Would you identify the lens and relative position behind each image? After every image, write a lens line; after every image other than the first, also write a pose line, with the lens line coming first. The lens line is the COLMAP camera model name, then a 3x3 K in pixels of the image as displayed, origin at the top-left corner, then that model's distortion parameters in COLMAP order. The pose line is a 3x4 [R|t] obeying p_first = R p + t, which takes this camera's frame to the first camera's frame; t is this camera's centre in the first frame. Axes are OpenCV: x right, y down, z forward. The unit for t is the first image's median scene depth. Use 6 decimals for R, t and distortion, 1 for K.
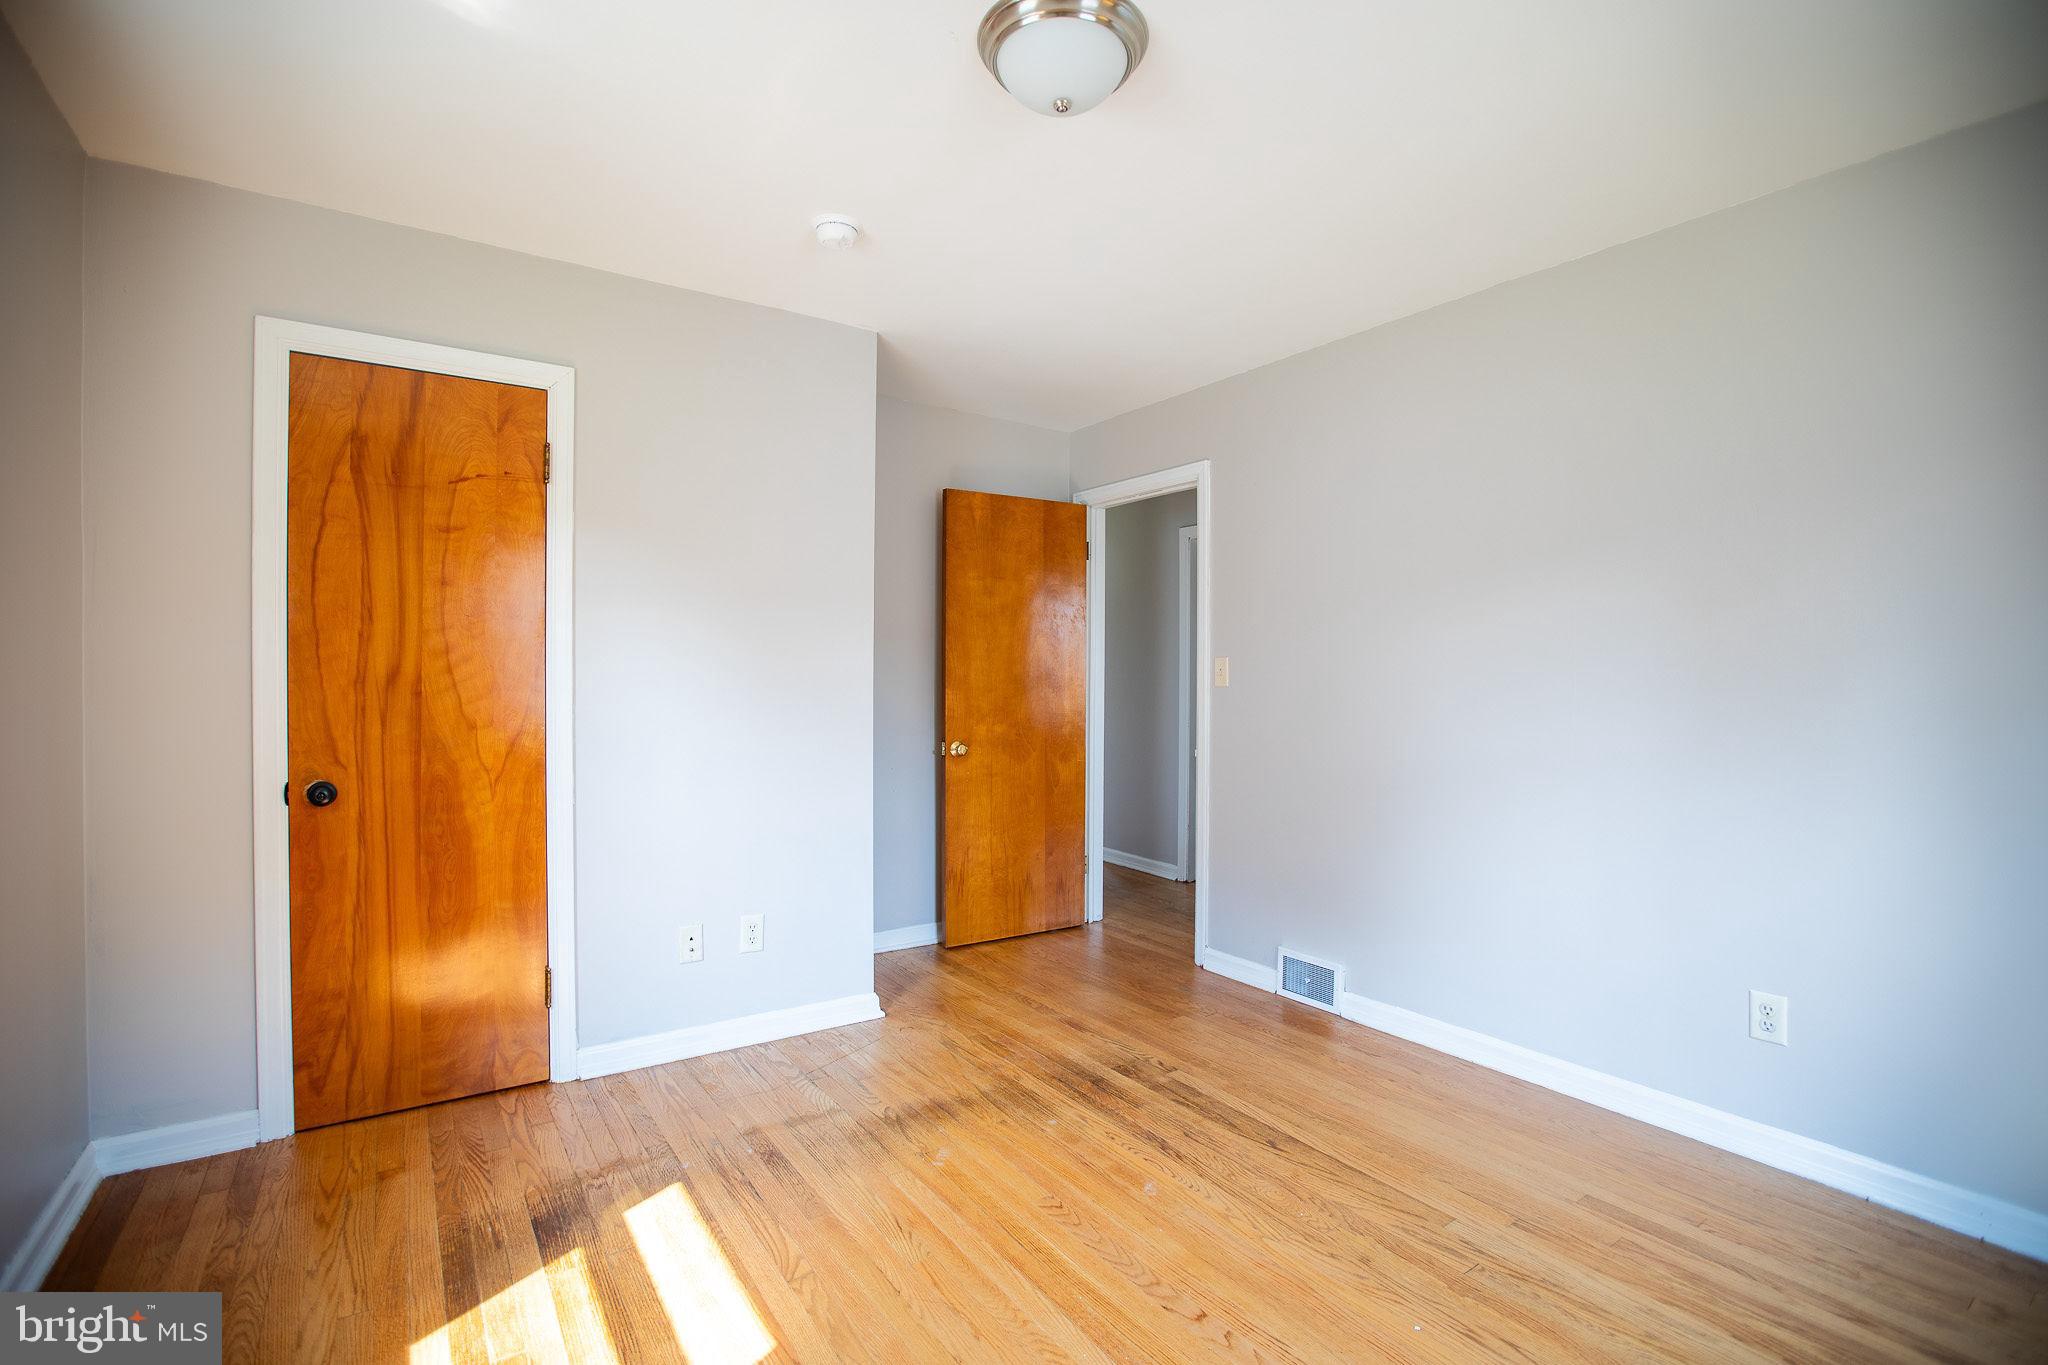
lens RADIAL K [[924.1, 0, 1024.0], [0, 924.1, 682.5], [0, 0, 1]] dist [-0.039495, 0.010495]
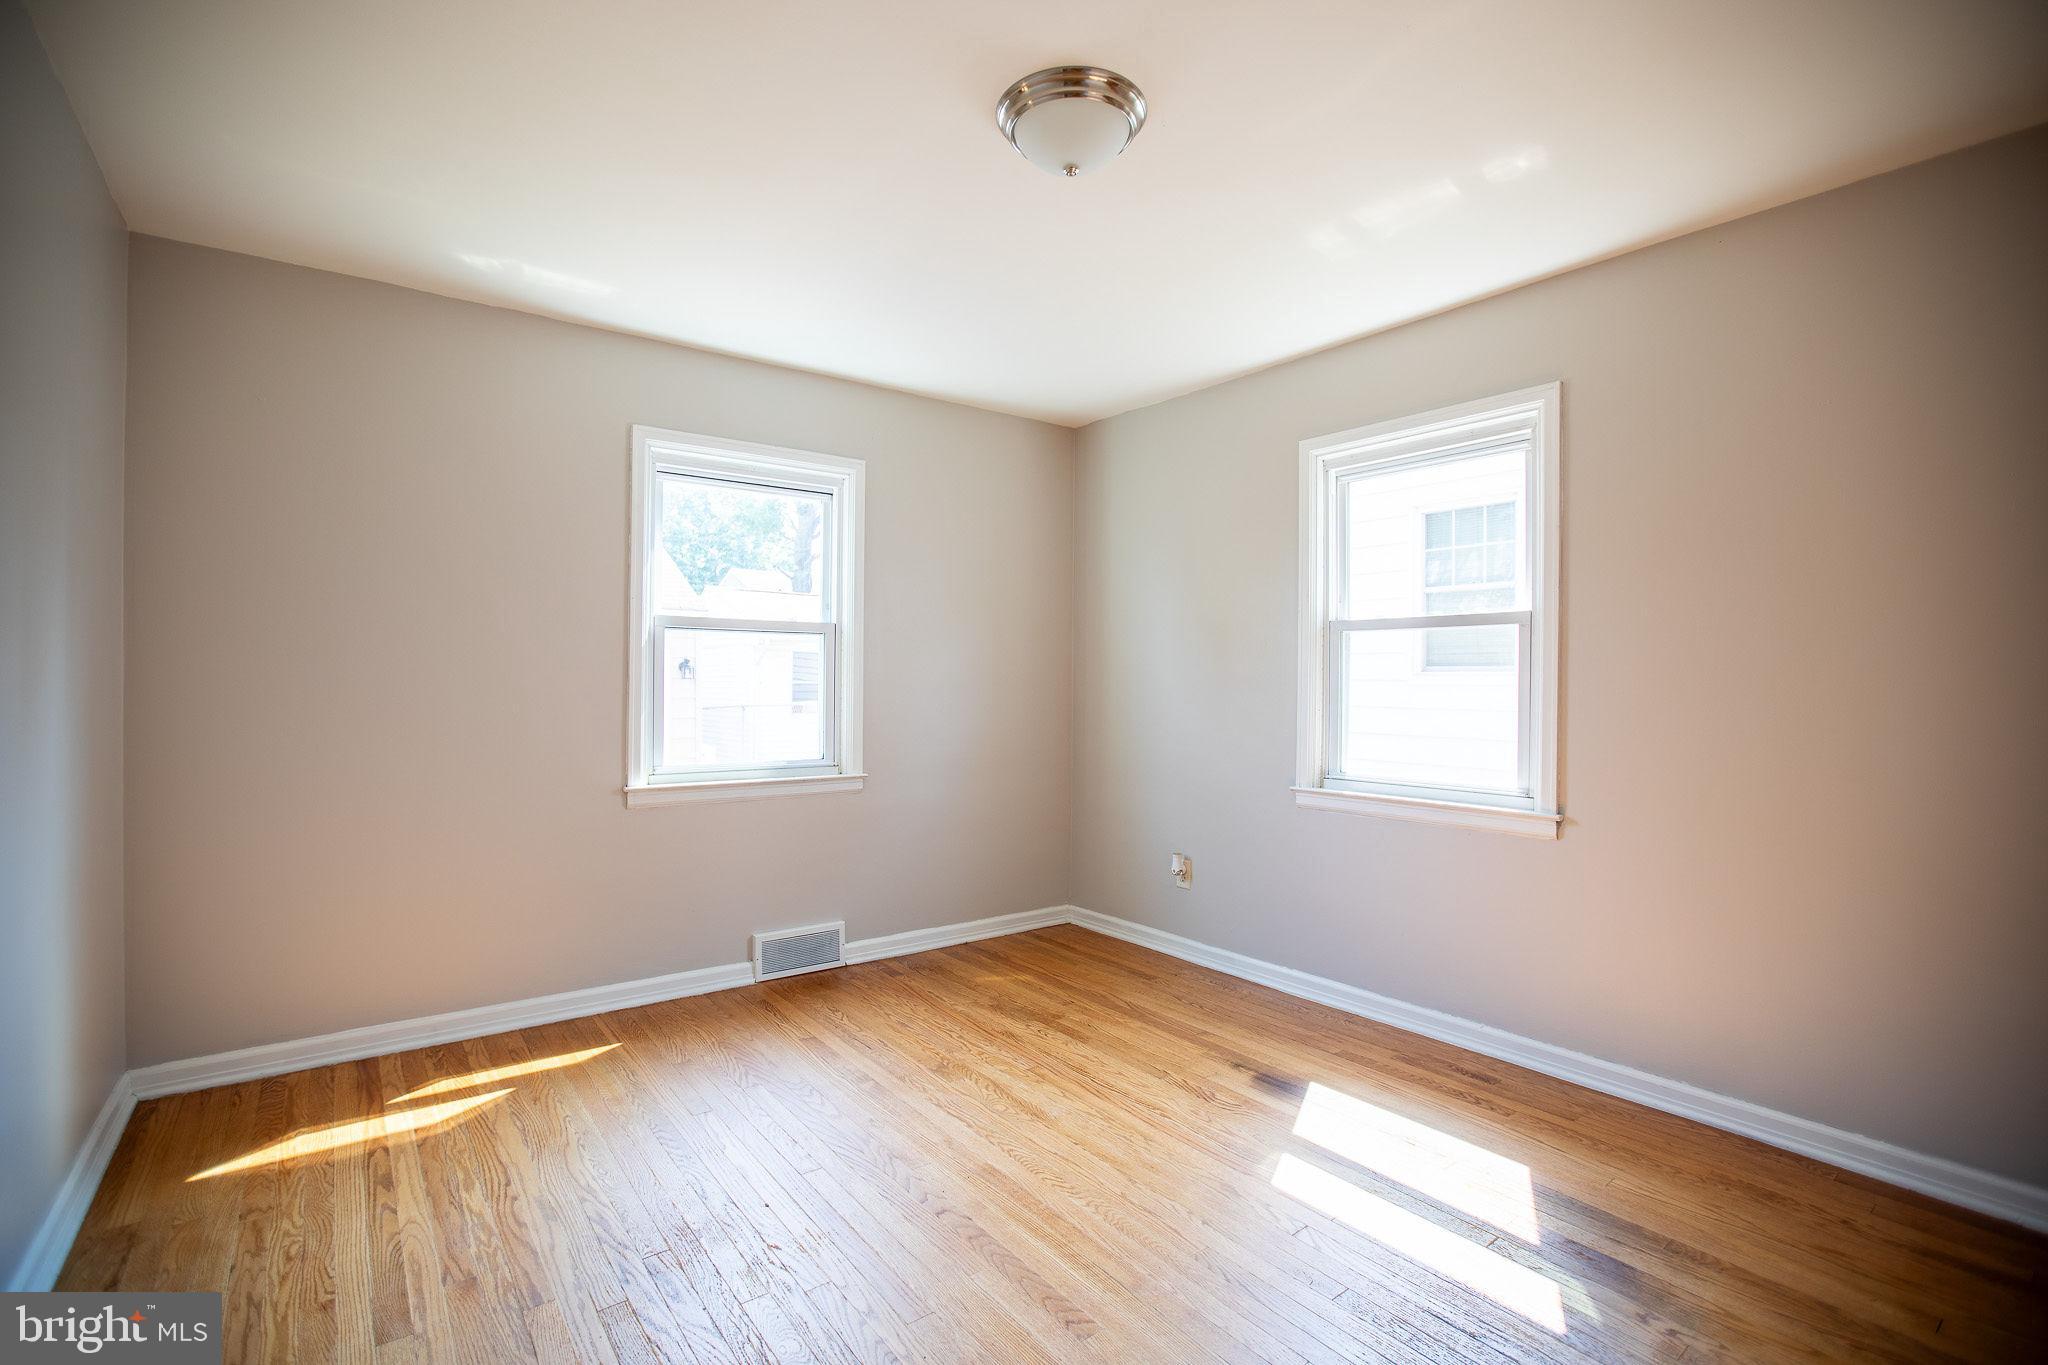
lens RADIAL K [[924.1, 0, 1024.0], [0, 924.1, 682.5], [0, 0, 1]] dist [-0.039495, 0.010495]
pose [[-0.998806, -0.004200, -0.048663, 0.134040], [-0.004112, 0.999990, -0.001904, 0.006141], [0.048670, -0.001702, -0.998813, 2.001515]]
